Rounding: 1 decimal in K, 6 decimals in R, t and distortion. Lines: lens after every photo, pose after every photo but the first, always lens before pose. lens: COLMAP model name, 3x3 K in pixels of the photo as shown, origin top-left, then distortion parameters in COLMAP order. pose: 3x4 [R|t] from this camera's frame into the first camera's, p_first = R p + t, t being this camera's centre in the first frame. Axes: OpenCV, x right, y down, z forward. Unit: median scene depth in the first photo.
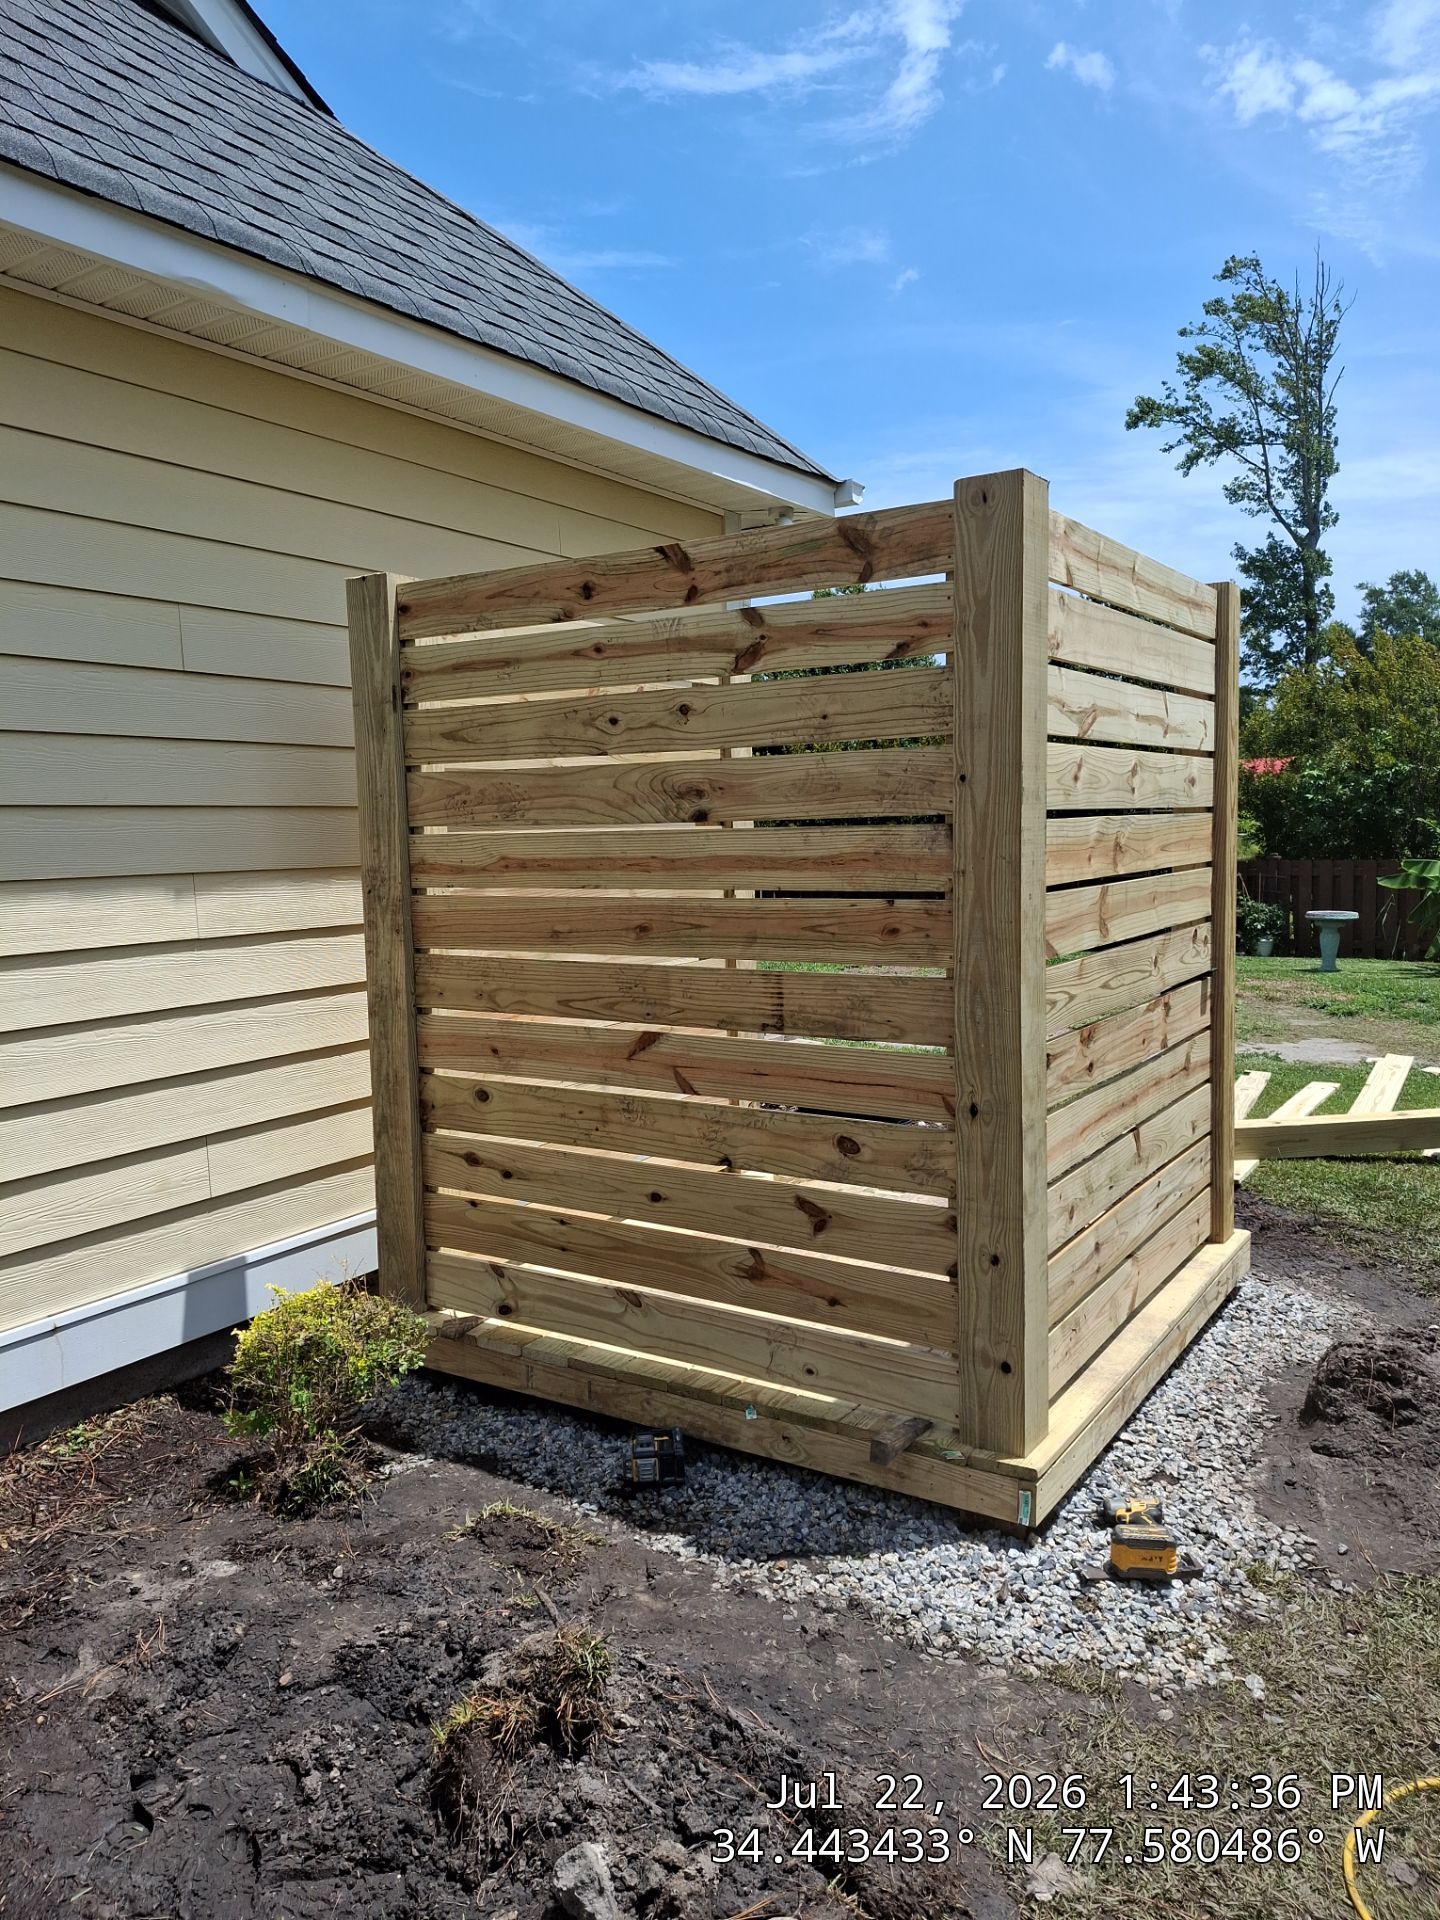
lens RADIAL K [[1394.4, 0, 720.0], [0, 1394.4, 960.0], [0, 0, 1]] dist [-0.001302, -0.004371]
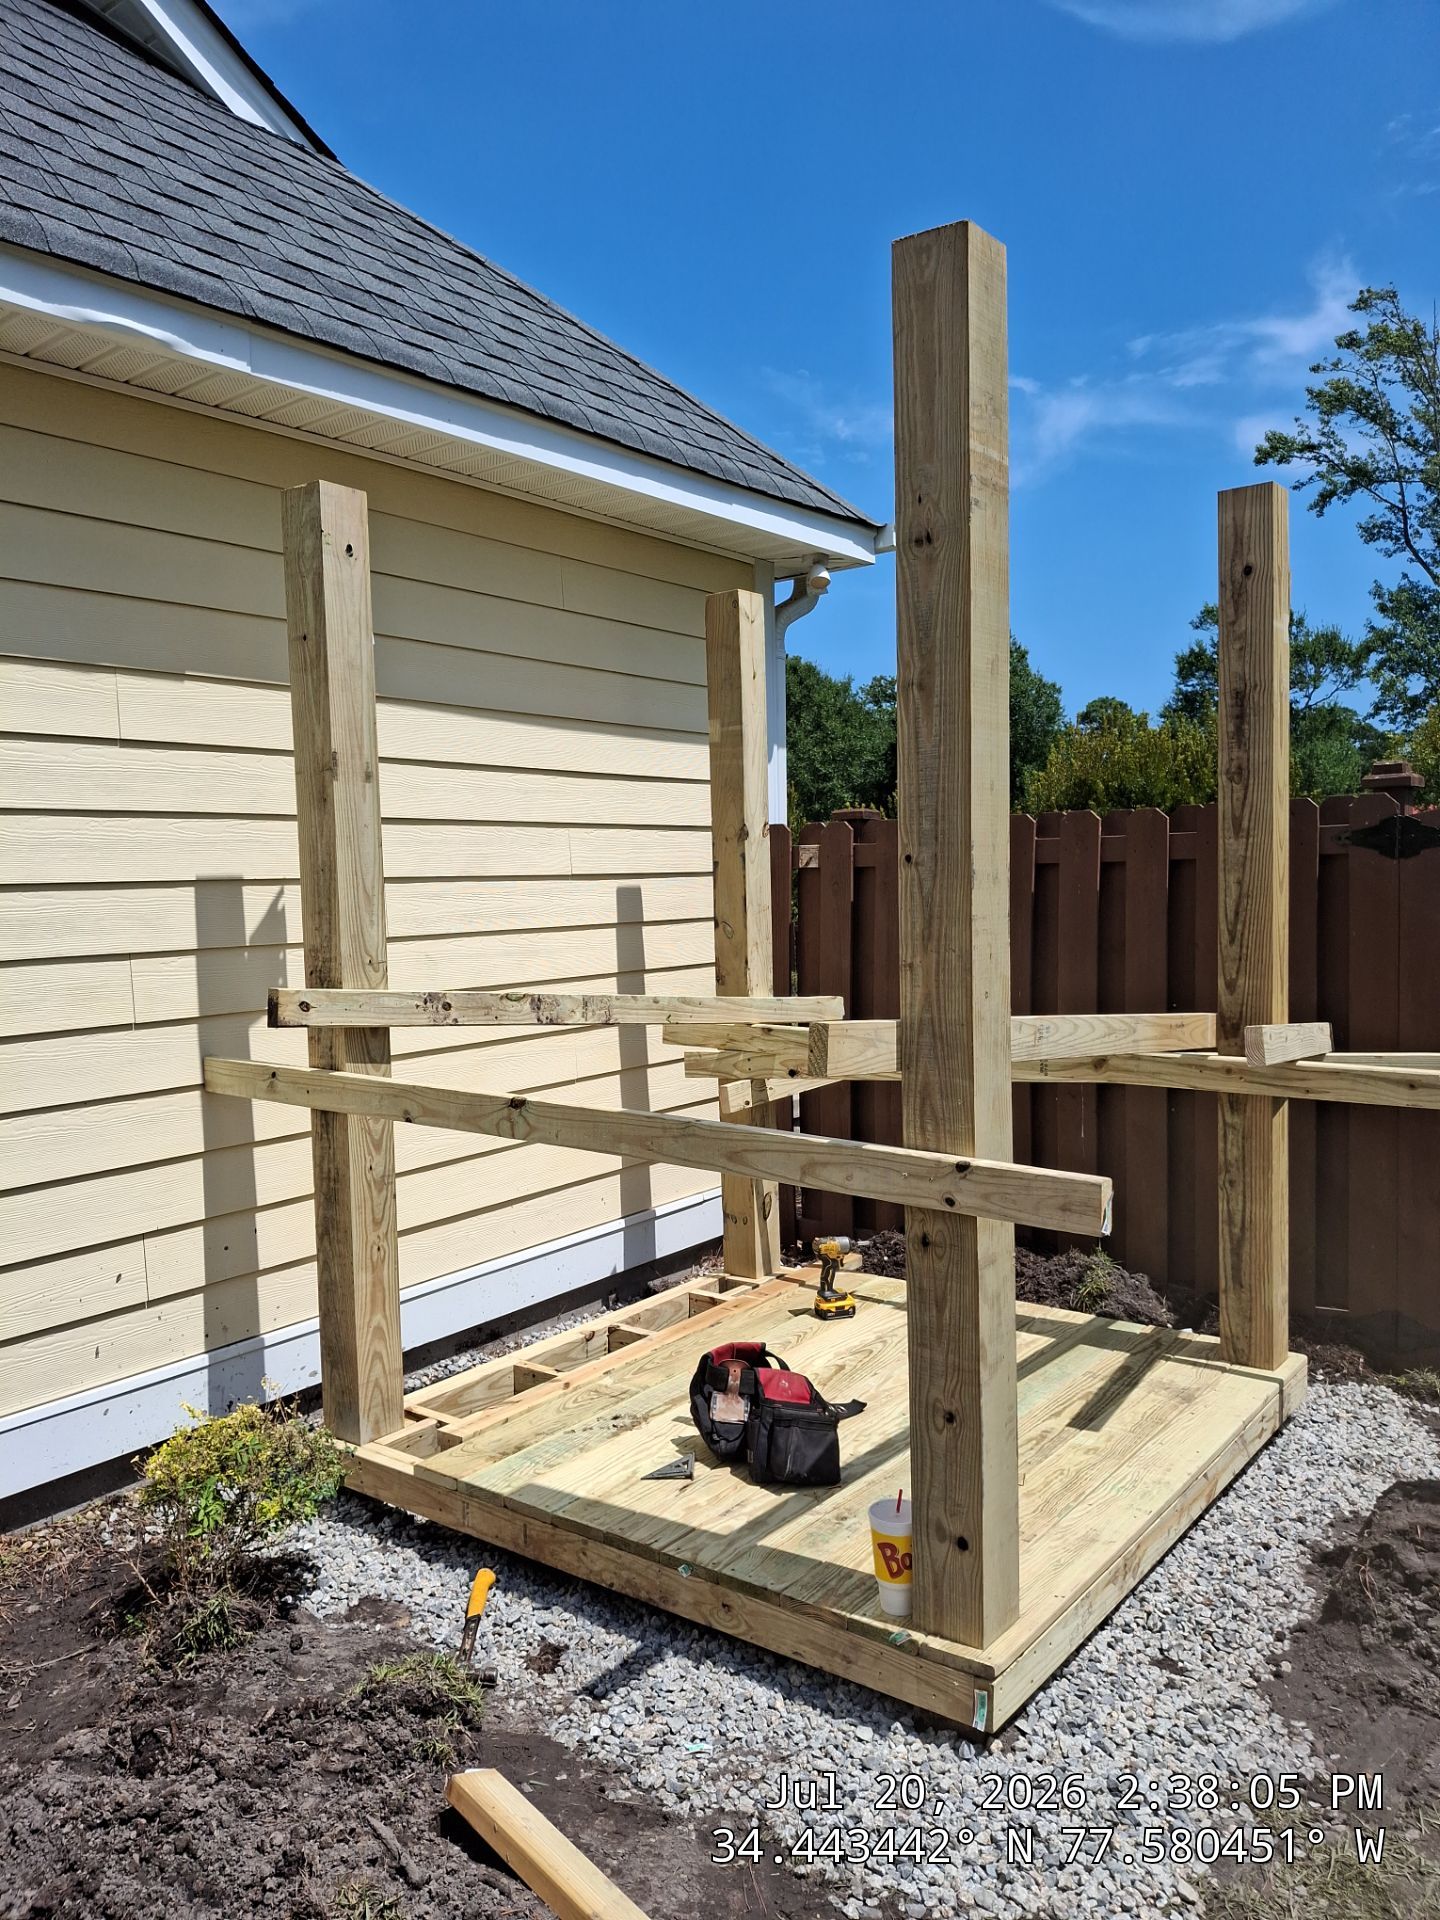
lens RADIAL K [[1427.2, 0, 722.1], [0, 1427.2, 975.1], [0, 0, 1]] dist [-0.006819, -0.006768]
pose [[0.997203, 0.004941, -0.074578, 0.087331], [-0.007061, 0.999578, -0.028187, -0.022517], [0.074407, 0.028635, 0.996817, 0.075685]]
